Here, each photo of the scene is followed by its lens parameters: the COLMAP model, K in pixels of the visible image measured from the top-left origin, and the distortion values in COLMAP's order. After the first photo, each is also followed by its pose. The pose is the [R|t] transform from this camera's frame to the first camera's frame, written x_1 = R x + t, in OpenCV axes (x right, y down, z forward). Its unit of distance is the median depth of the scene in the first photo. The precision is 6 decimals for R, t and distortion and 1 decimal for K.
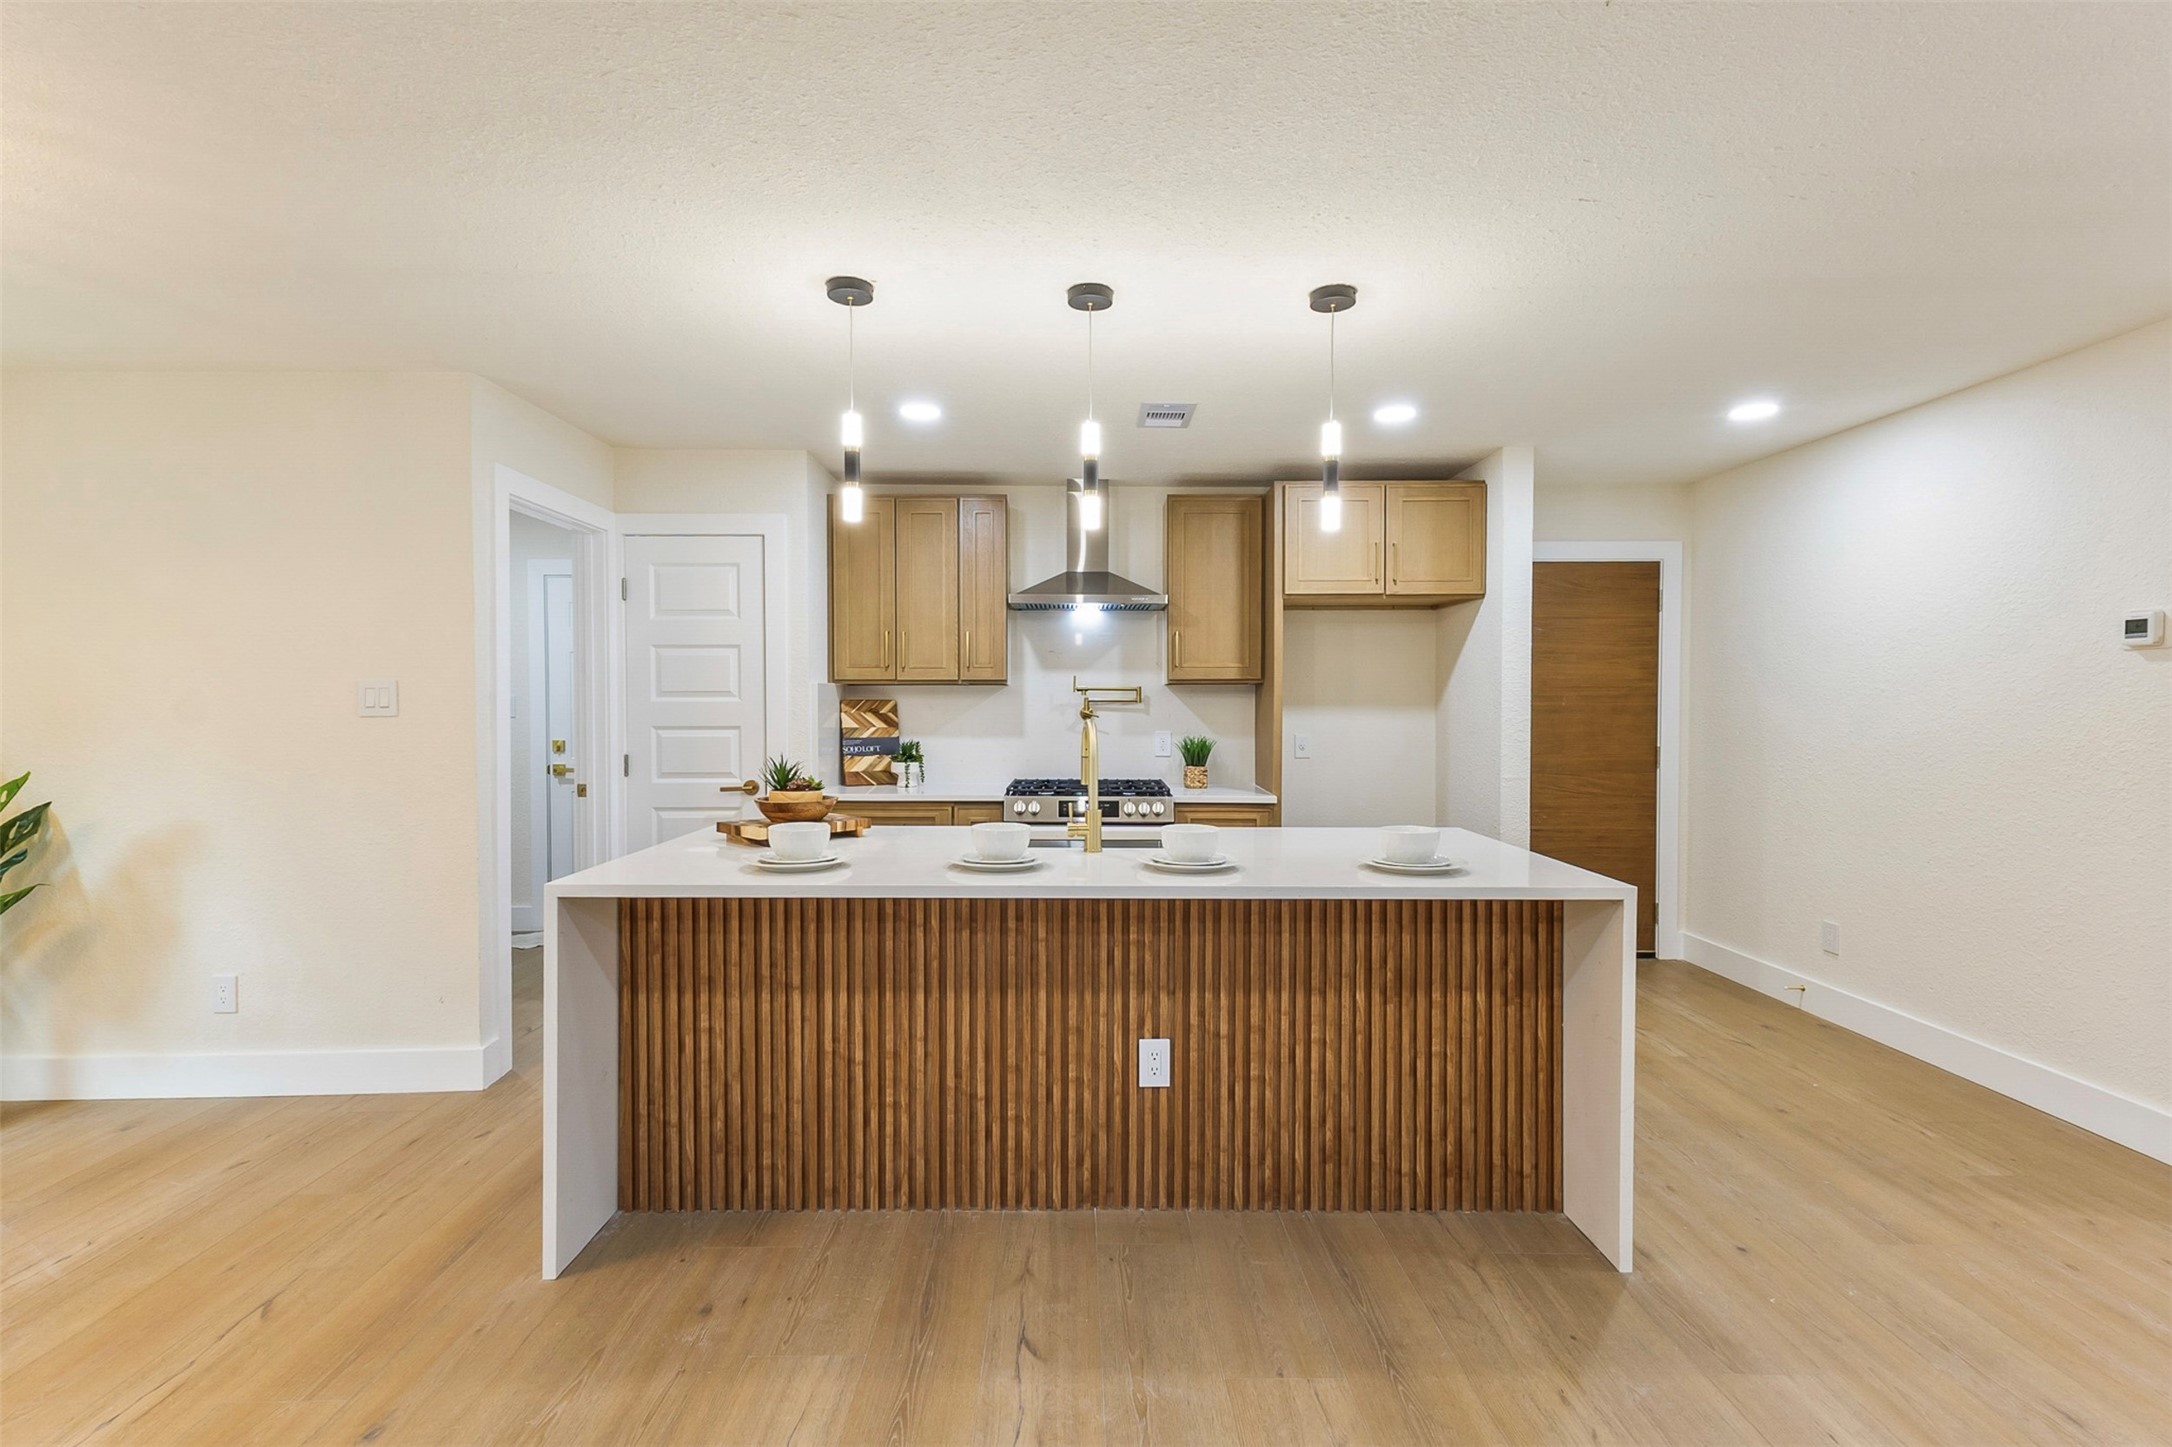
lens RADIAL K [[1002.8, 0, 1081.7], [0, 1002.8, 733.0], [0, 0, 1]] dist [0.016638, -0.000166]
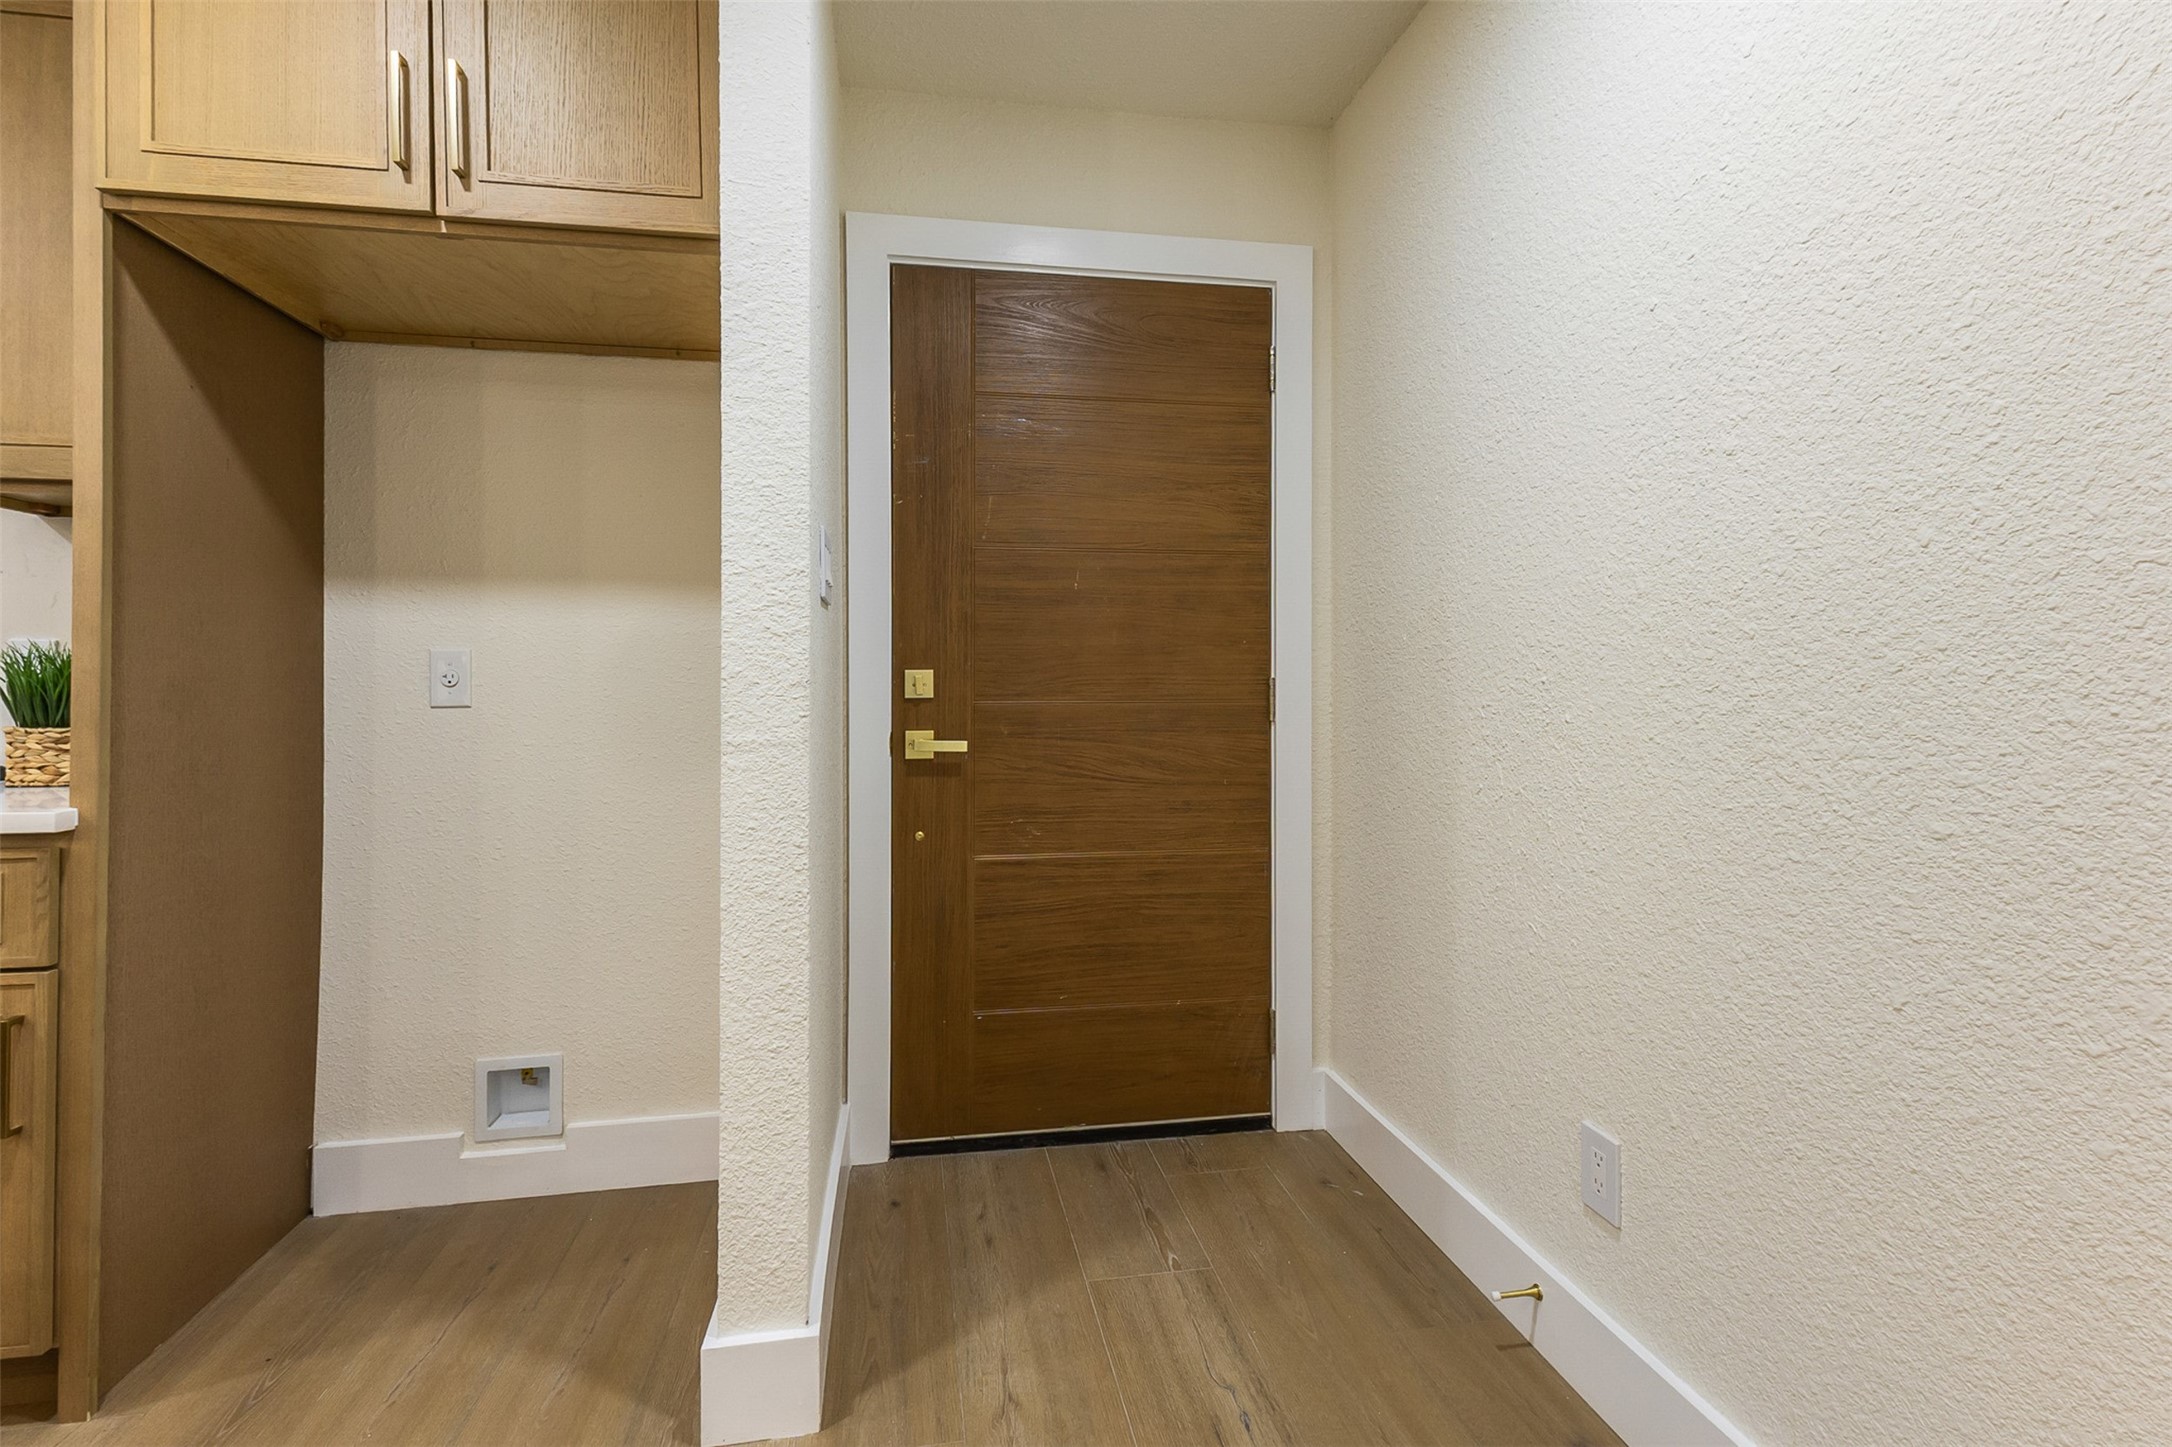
lens RADIAL K [[1026.5, 0, 1080.6], [0, 1026.5, 699.8], [0, 0, 1]] dist [0.015784, -0.001410]
pose [[0.985835, -0.003167, 0.167687, 0.402708], [0.006557, 0.999785, -0.019665, 0.032622], [-0.167589, 0.020486, 0.985644, 0.540306]]
